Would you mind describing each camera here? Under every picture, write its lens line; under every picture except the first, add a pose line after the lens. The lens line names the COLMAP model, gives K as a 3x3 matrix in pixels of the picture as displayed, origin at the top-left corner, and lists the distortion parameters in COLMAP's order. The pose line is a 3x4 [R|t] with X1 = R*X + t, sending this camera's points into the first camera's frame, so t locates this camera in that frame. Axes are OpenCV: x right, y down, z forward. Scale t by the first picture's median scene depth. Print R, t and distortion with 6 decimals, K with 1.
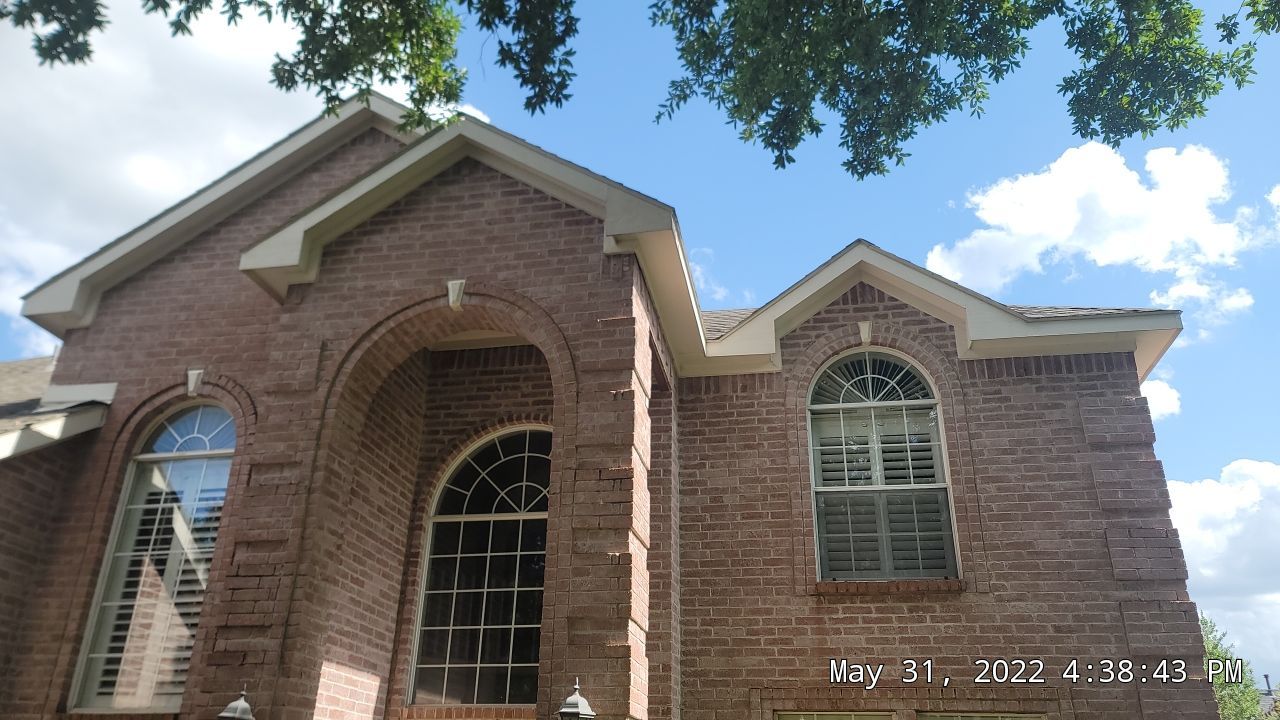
lens RADIAL K [[932.9, 0, 639.2], [0, 932.9, 364.9], [0, 0, 1]] dist [0.084861, -0.070115]
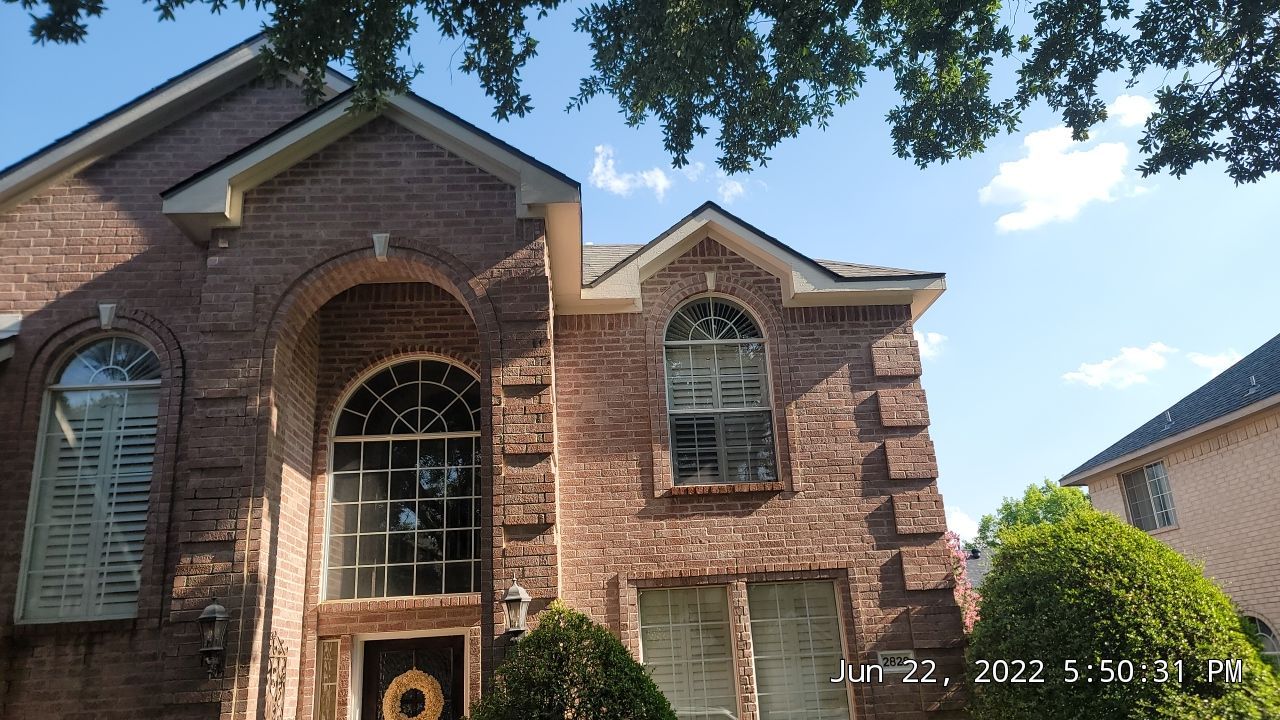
lens RADIAL K [[932.9, 0, 641.3], [0, 932.9, 367.9], [0, 0, 1]] dist [0.084861, -0.070115]
pose [[0.969620, 0.006066, 0.244541, -0.159529], [-0.034757, 0.992966, 0.113182, -0.066185], [-0.242135, -0.118243, 0.963011, -0.167570]]
